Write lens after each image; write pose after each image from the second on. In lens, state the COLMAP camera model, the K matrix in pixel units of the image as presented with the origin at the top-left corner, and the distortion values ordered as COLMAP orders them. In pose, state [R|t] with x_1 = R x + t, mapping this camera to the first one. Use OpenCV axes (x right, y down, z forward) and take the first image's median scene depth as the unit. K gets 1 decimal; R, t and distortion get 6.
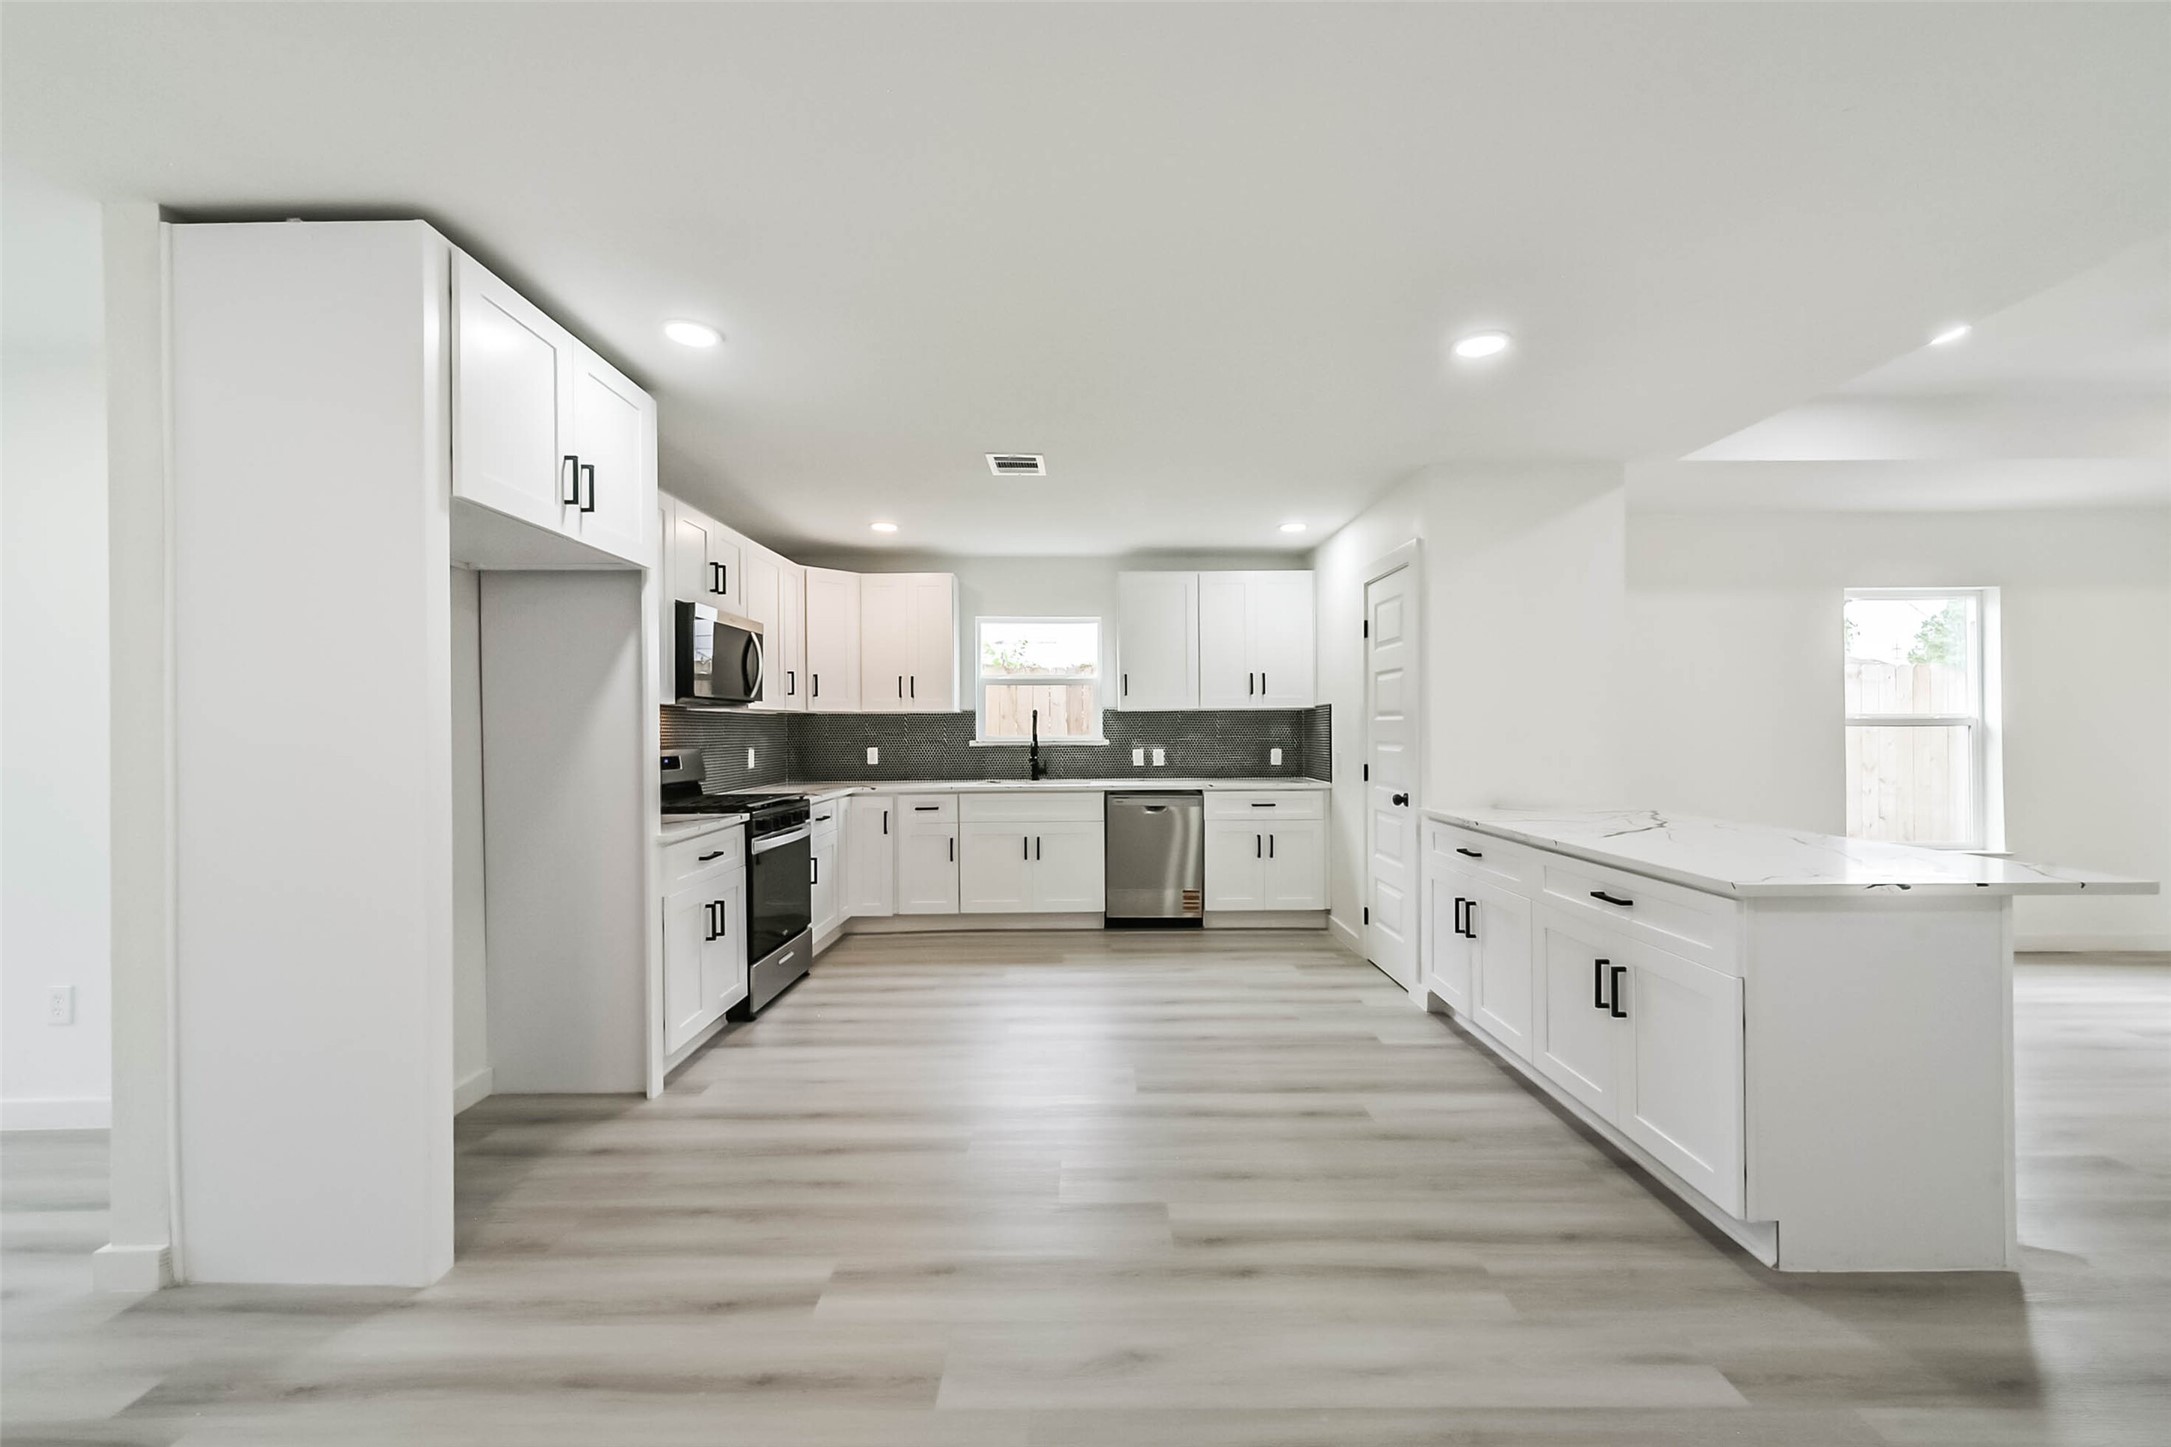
lens RADIAL K [[857.5, 0, 1085.5], [0, 857.5, 723.5], [0, 0, 1]] dist [-0.001413, -0.000076]
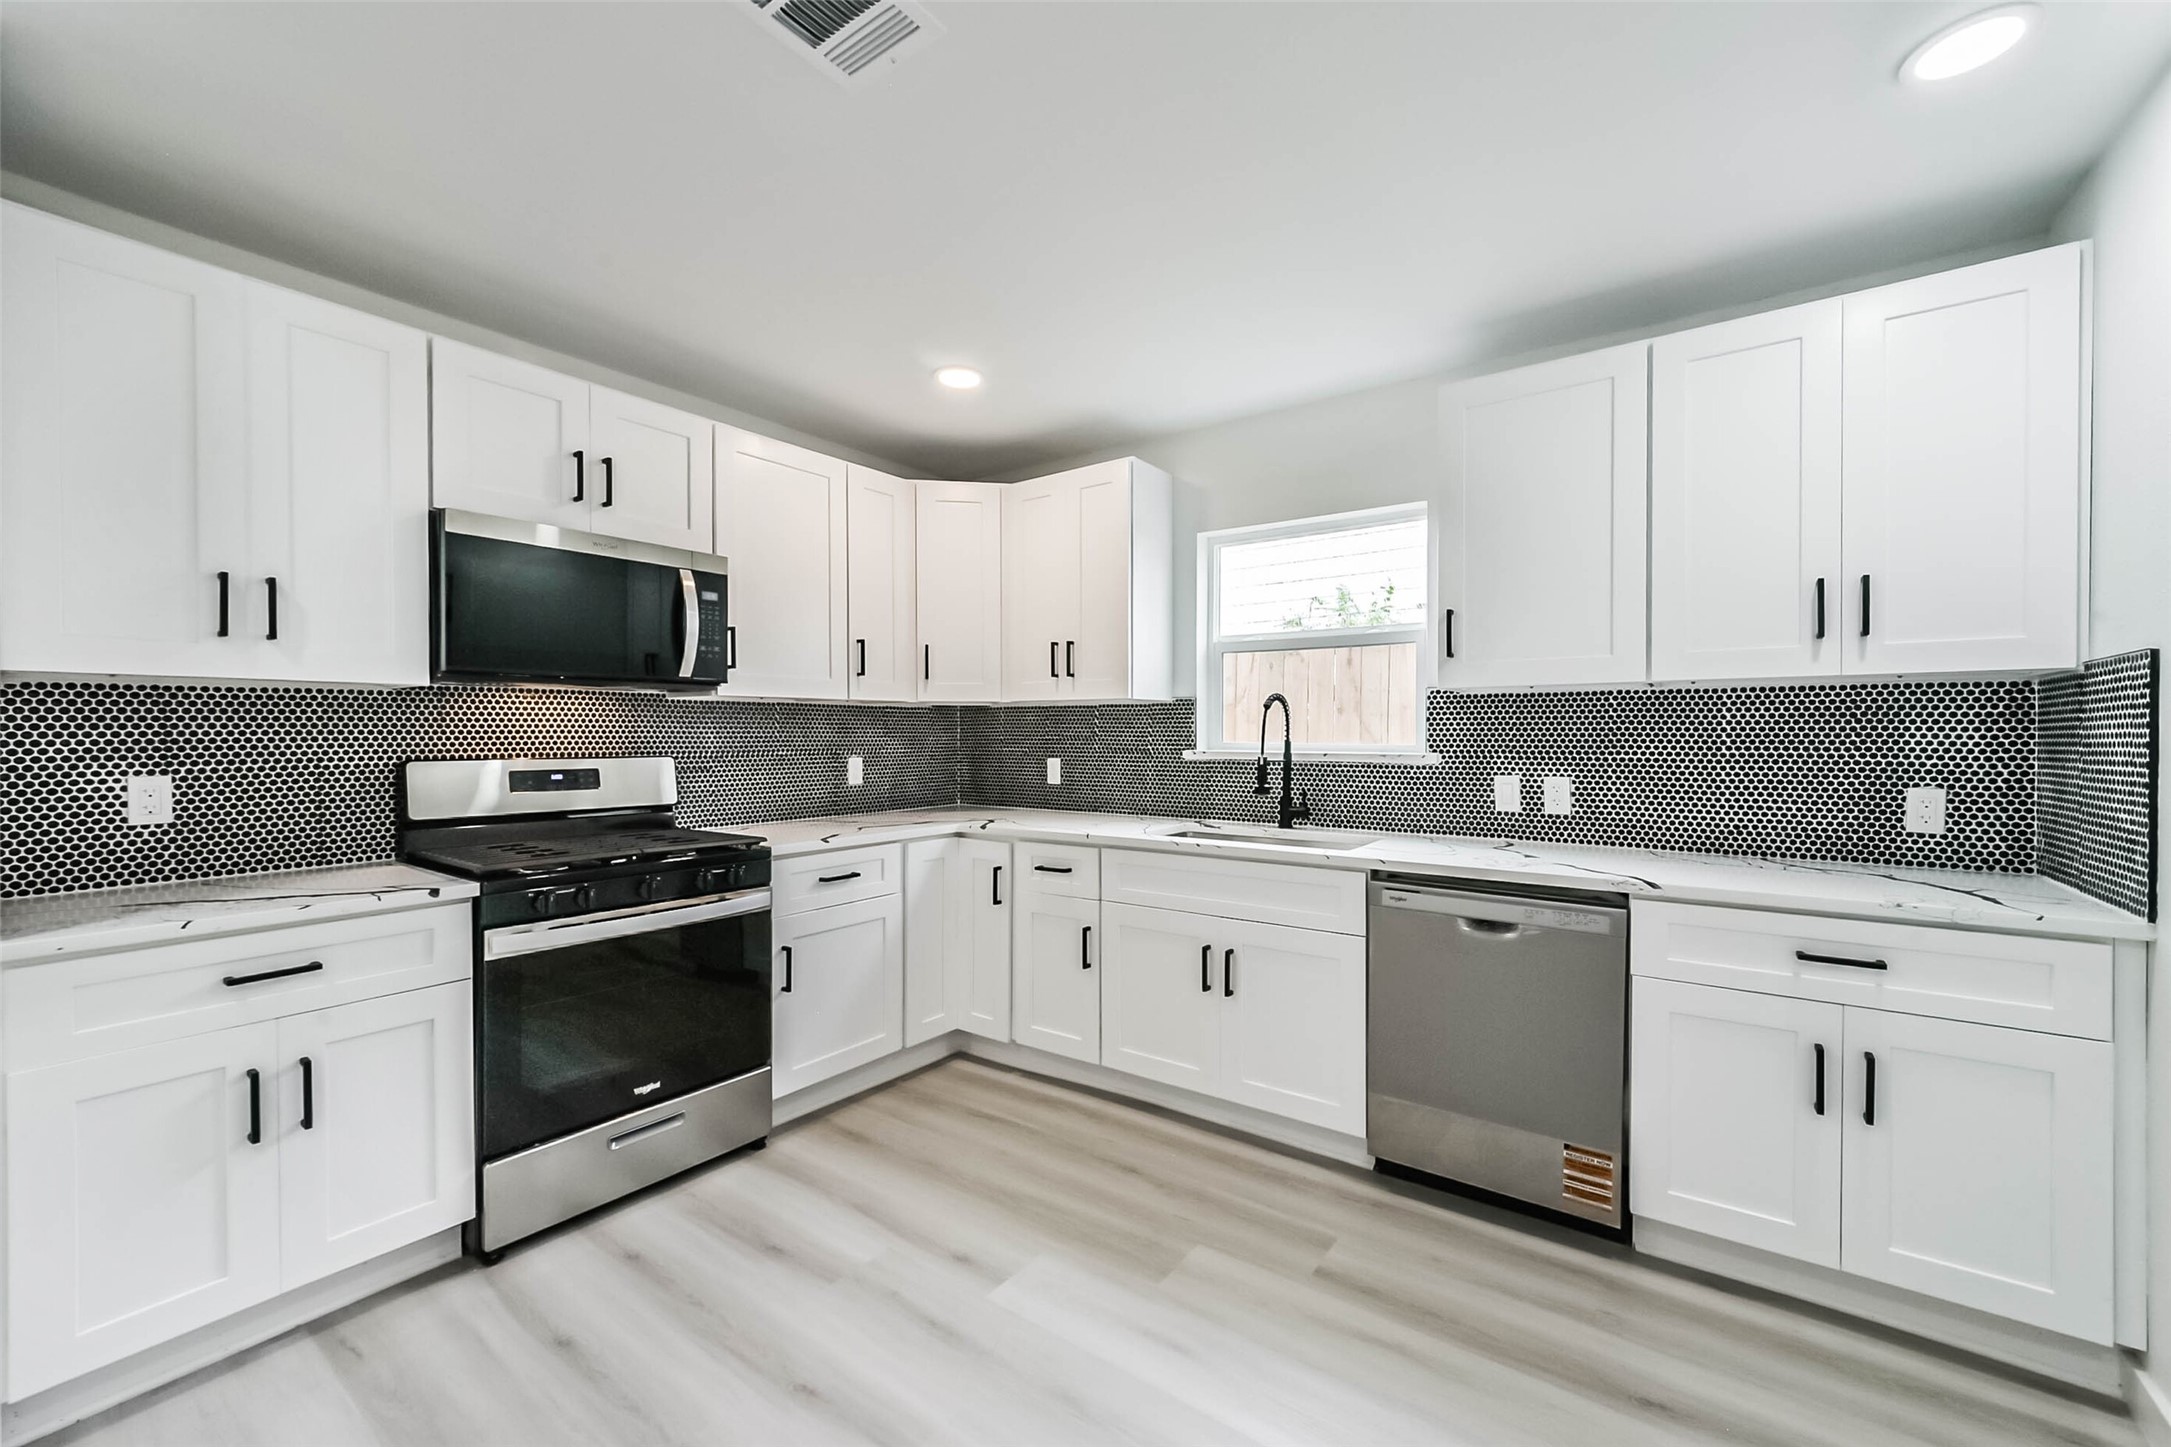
lens RADIAL K [[852.0, 0, 1087.2], [0, 852.0, 735.2], [0, 0, 1]] dist [0.002316, 0.000152]
pose [[0.810904, 0.008922, -0.585112, 0.163162], [-0.001700, 0.999915, 0.012892, 0.002941], [0.585177, -0.009460, 0.810850, 0.556357]]
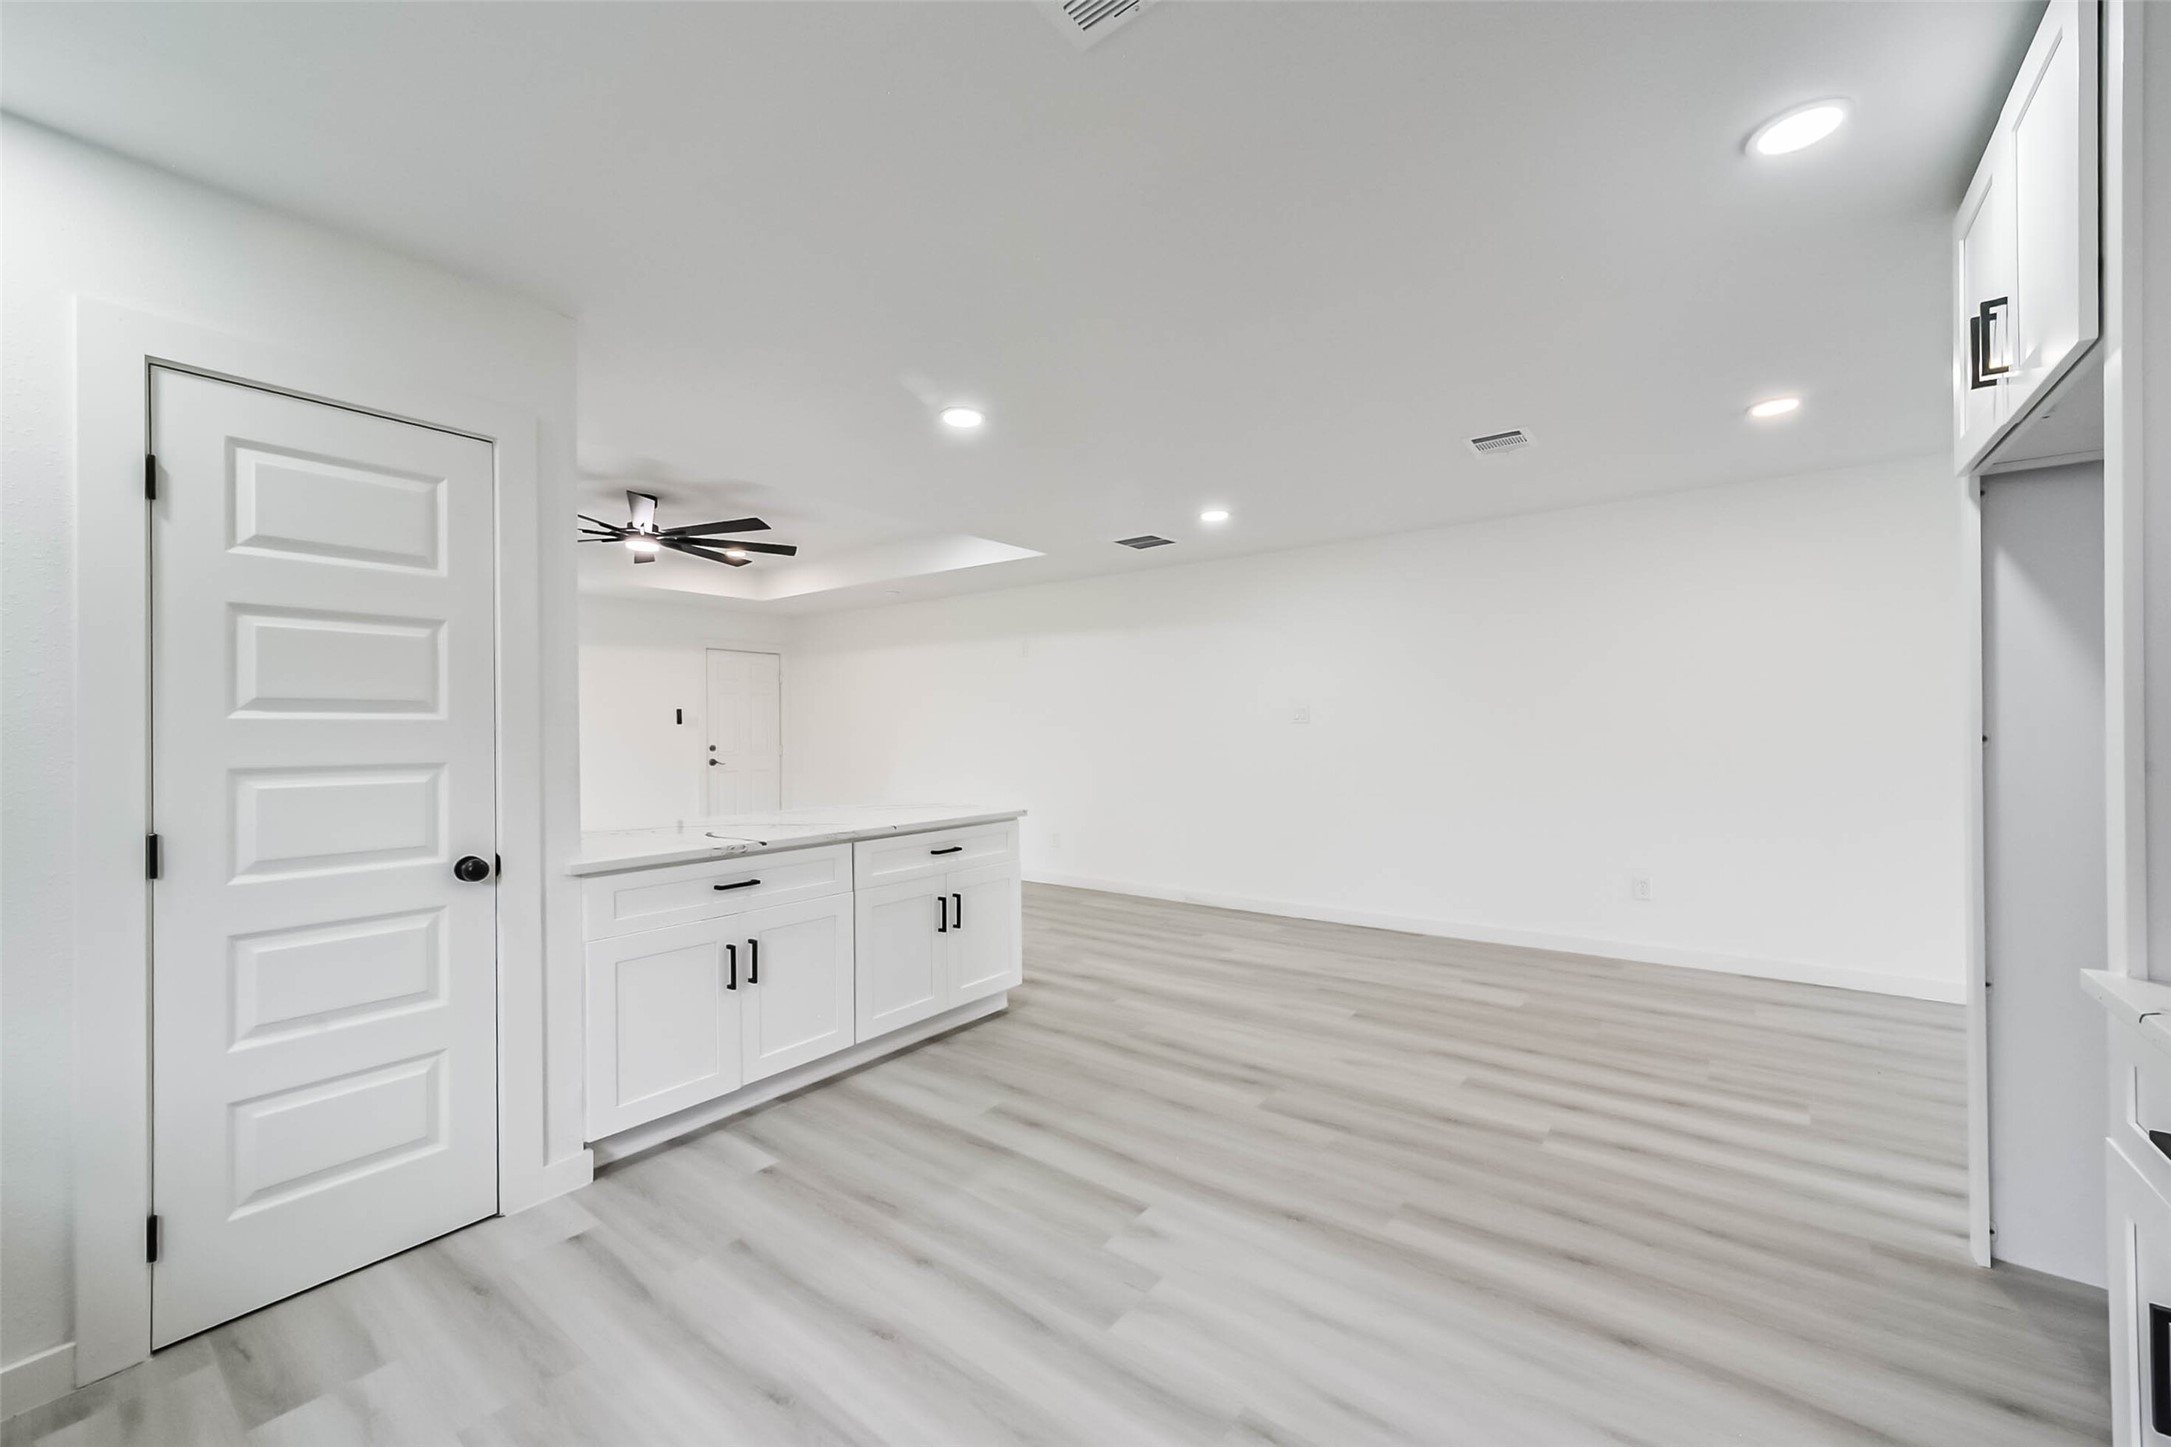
lens RADIAL K [[848.2, 0, 1085.5], [0, 848.2, 723.5], [0, 0, 1]] dist [-0.006308, 0.000108]
pose [[-0.793817, 0.017306, 0.607911, -0.200422], [0.010079, 0.999832, -0.015302, 0.007355], [-0.608073, -0.006020, -0.793858, 0.915832]]
